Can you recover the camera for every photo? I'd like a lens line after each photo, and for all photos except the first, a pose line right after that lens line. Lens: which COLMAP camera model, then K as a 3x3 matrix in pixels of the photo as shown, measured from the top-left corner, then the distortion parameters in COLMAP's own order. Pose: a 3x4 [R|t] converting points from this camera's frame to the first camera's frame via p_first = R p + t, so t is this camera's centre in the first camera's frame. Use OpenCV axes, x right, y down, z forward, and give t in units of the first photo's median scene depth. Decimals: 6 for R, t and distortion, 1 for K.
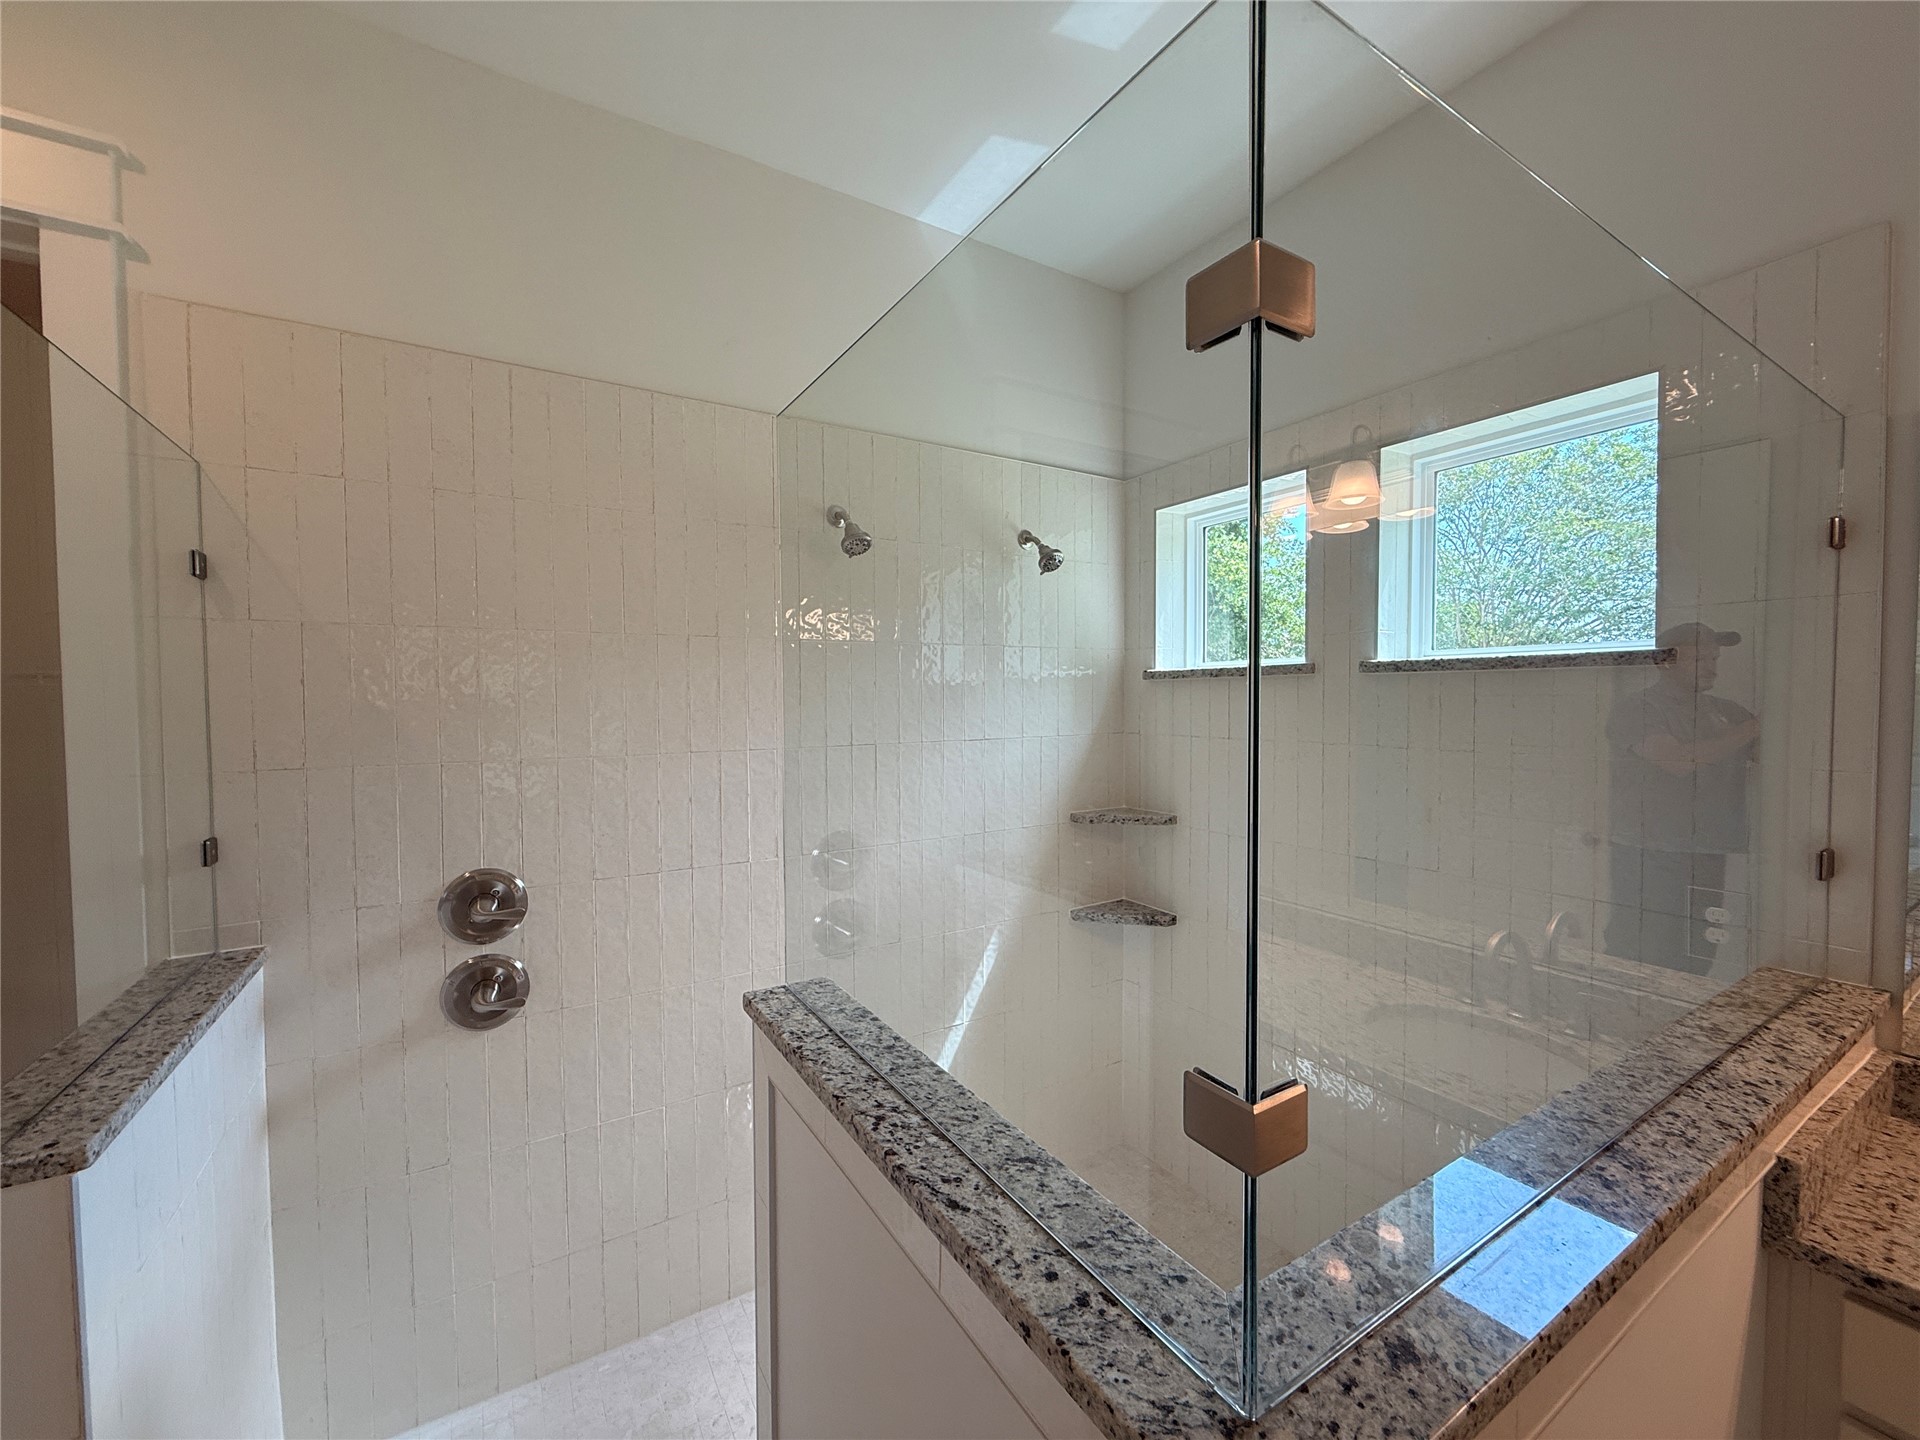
lens RADIAL K [[763.7, 0, 958.3], [0, 763.7, 720.7], [0, 0, 1]] dist [-0.001415, 0.000247]
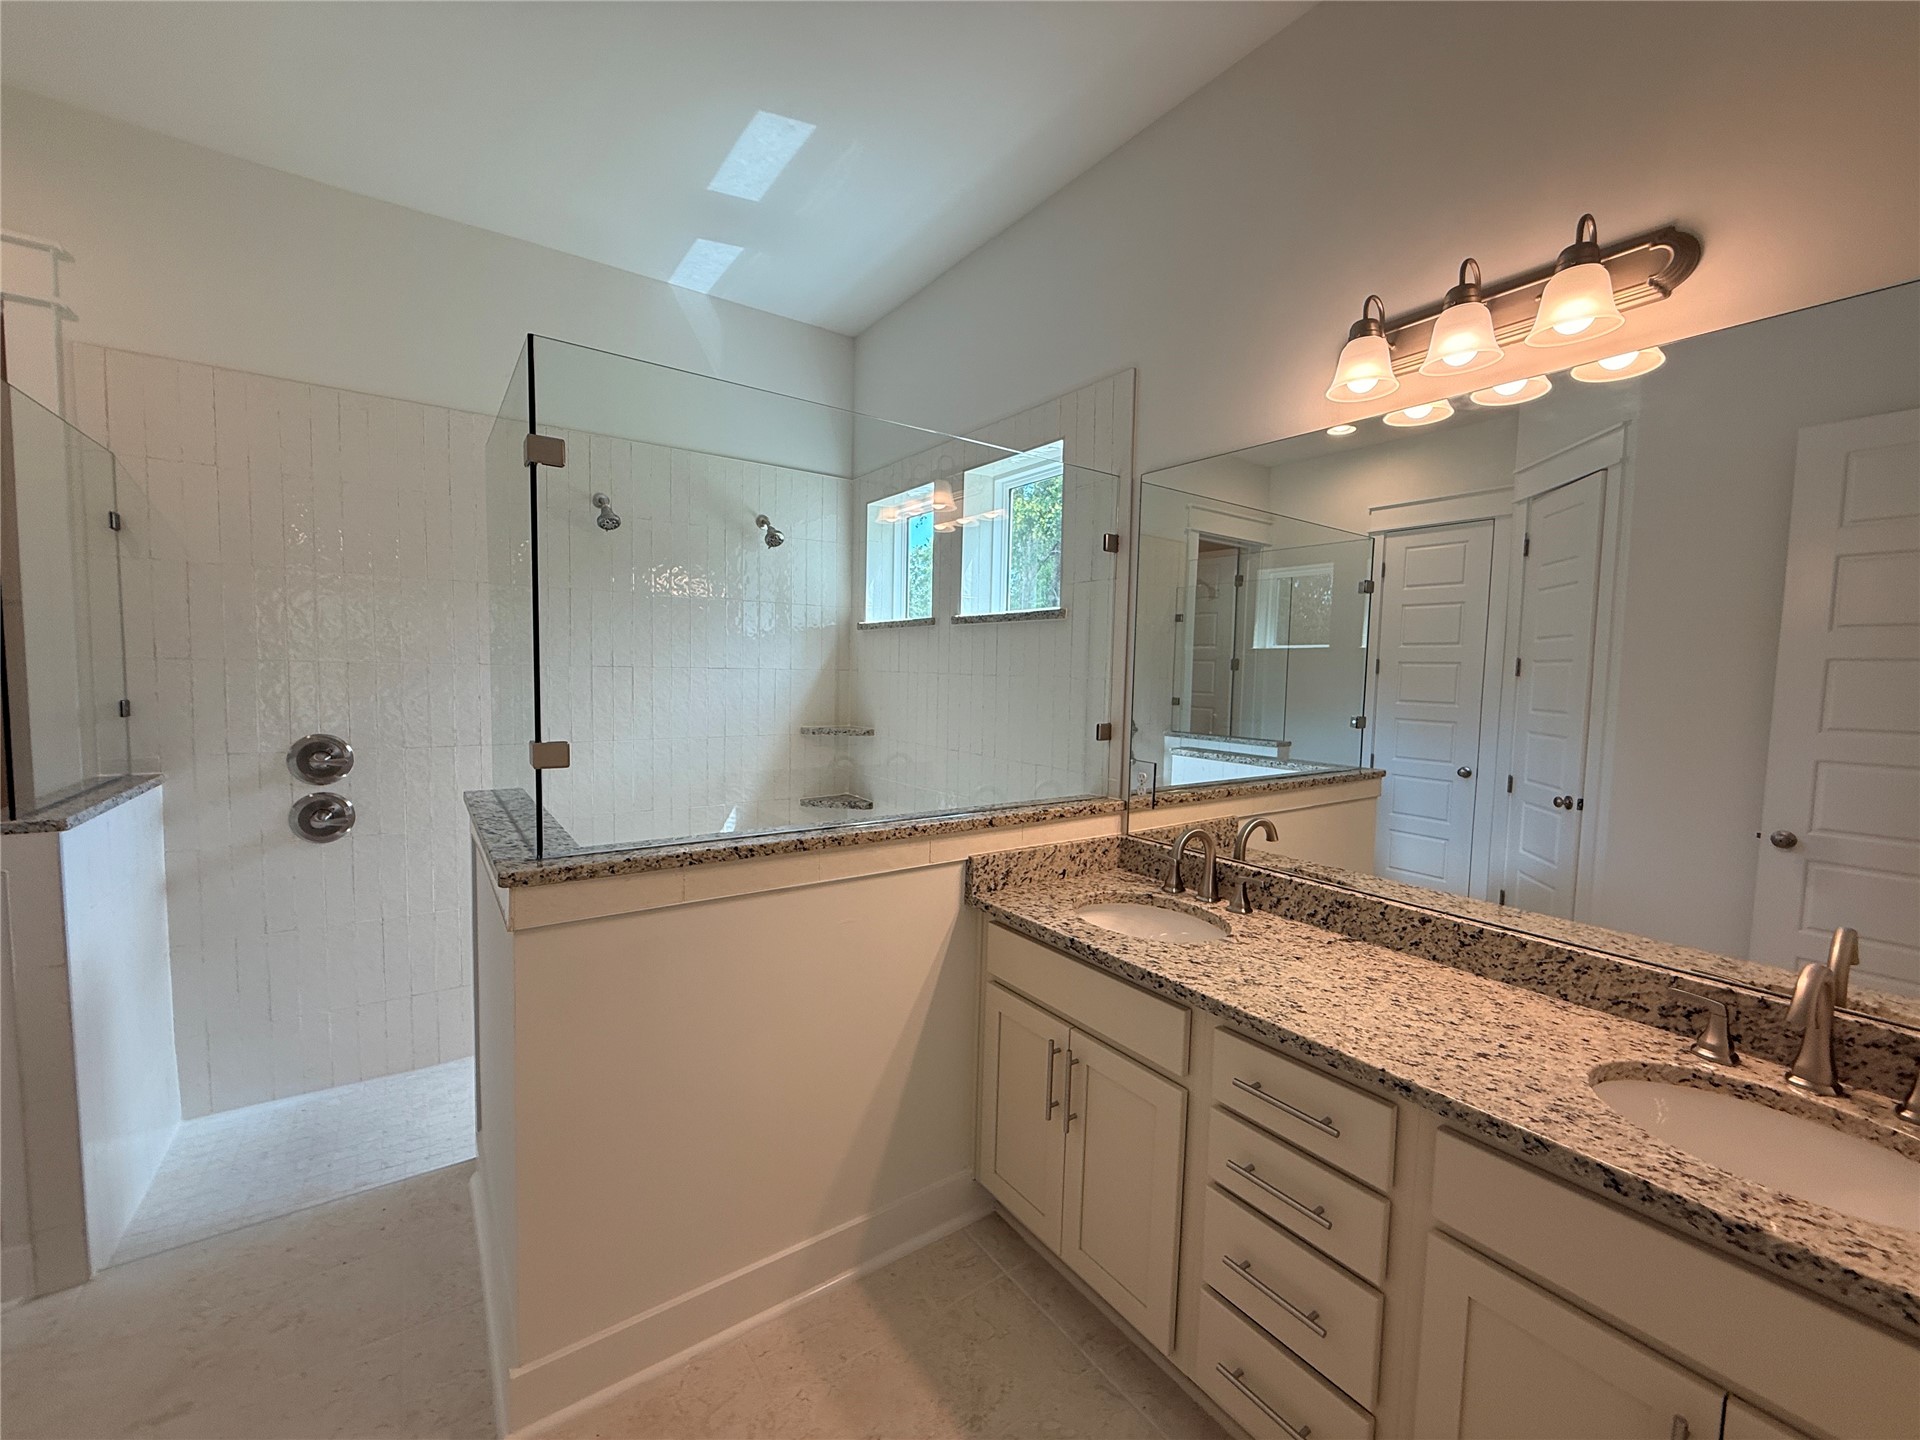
lens RADIAL K [[763.7, 0, 960.5], [0, 763.7, 720.3], [0, 0, 1]] dist [-0.001415, 0.000247]
pose [[0.997465, 0.024526, 0.066795, 0.520633], [-0.026987, 0.998980, 0.036202, 0.080682], [-0.065839, -0.037913, 0.997110, -0.561694]]
